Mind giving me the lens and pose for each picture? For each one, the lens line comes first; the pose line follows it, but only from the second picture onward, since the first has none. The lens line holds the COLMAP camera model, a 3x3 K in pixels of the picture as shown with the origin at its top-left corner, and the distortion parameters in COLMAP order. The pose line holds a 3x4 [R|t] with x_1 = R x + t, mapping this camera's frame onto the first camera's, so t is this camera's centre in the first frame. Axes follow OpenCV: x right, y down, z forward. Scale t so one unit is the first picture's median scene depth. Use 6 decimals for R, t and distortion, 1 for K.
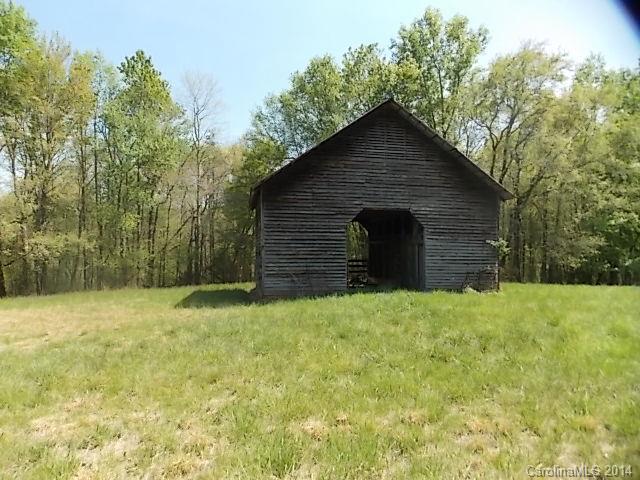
lens RADIAL K [[429.6, 0, 318.9], [0, 429.6, 240.1], [0, 0, 1]] dist [-0.007018, -0.006283]
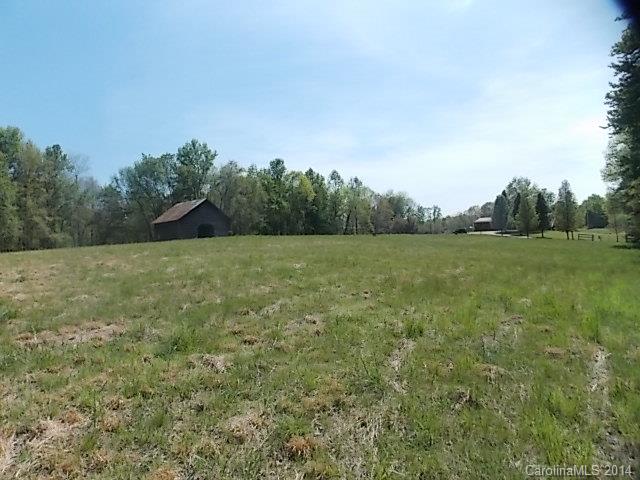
lens RADIAL K [[429.6, 0, 319.5], [0, 429.6, 238.7], [0, 0, 1]] dist [-0.007018, -0.006283]
pose [[0.790077, -0.032159, 0.612164, -0.695798], [0.042729, 0.999083, -0.002661, 0.060137], [-0.611517, 0.028259, 0.790727, -1.366721]]
